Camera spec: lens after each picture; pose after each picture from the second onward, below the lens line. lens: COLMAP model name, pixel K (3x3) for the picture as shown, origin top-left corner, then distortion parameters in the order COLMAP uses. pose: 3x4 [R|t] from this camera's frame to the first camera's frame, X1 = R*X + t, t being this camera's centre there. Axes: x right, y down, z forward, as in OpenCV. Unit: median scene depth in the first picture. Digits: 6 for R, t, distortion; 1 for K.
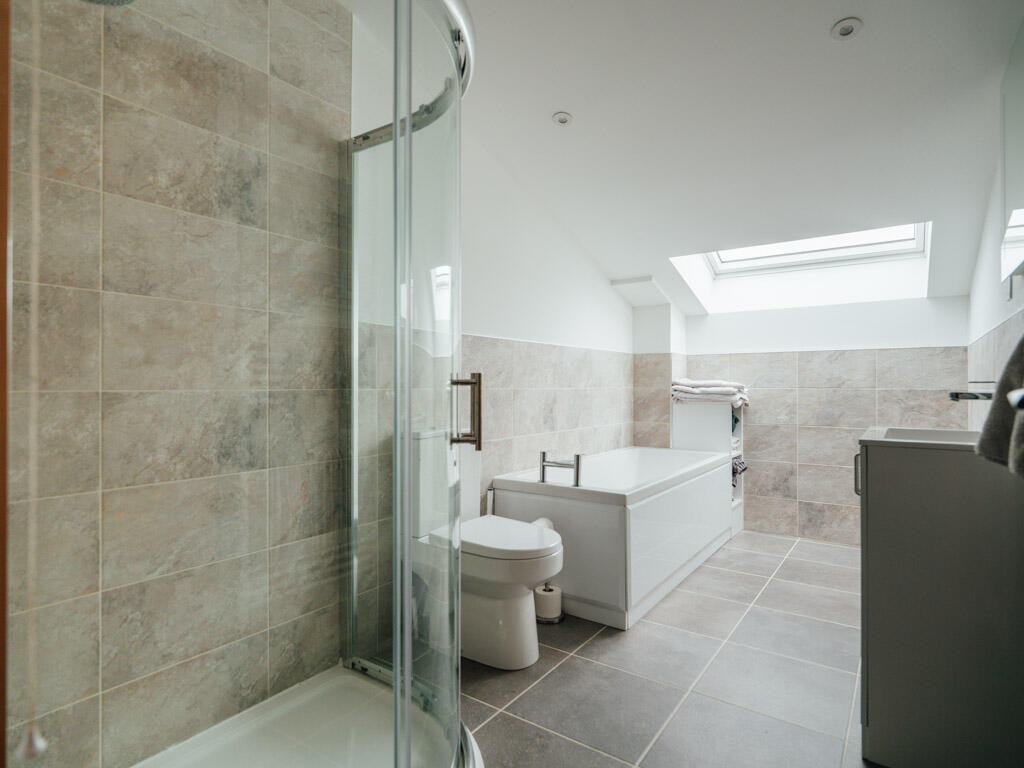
lens RADIAL K [[559.6, 0, 520.3], [0, 559.6, 383.0], [0, 0, 1]] dist [0.003155, -0.002155]
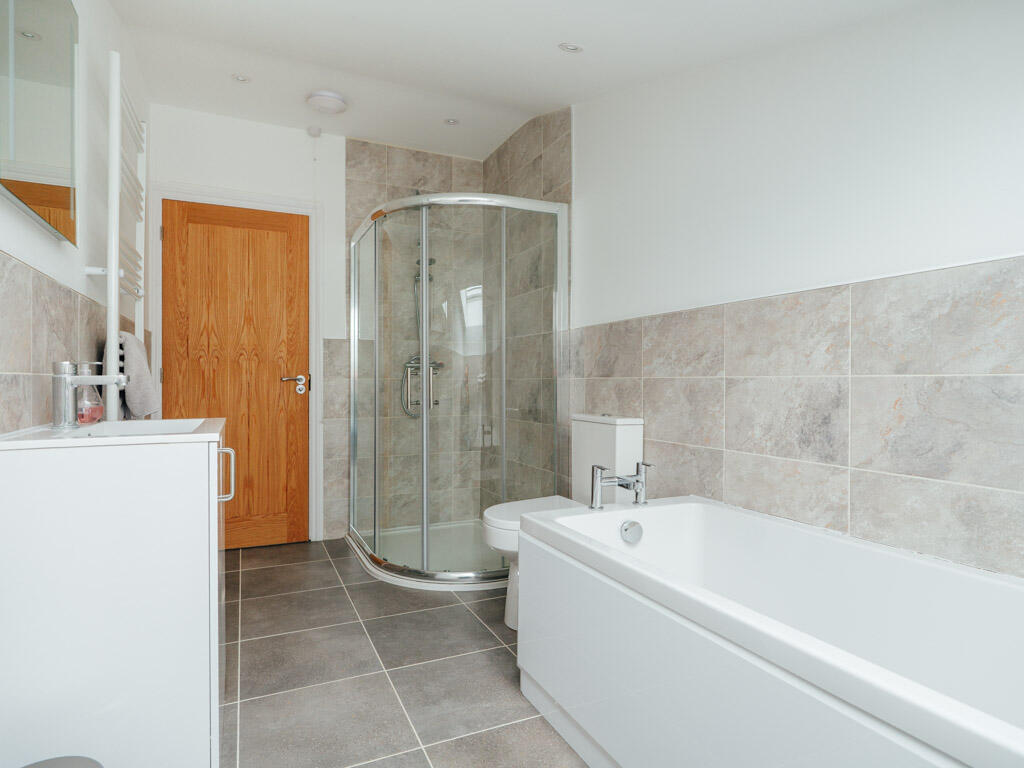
lens RADIAL K [[559.6, 0, 520.3], [0, 559.6, 383.0], [0, 0, 1]] dist [0.003155, -0.002155]
pose [[-0.346014, 0.016091, -0.938091, 0.588086], [0.018063, 0.999782, 0.010487, 0.005401], [0.938055, -0.013316, -0.346229, 0.881247]]
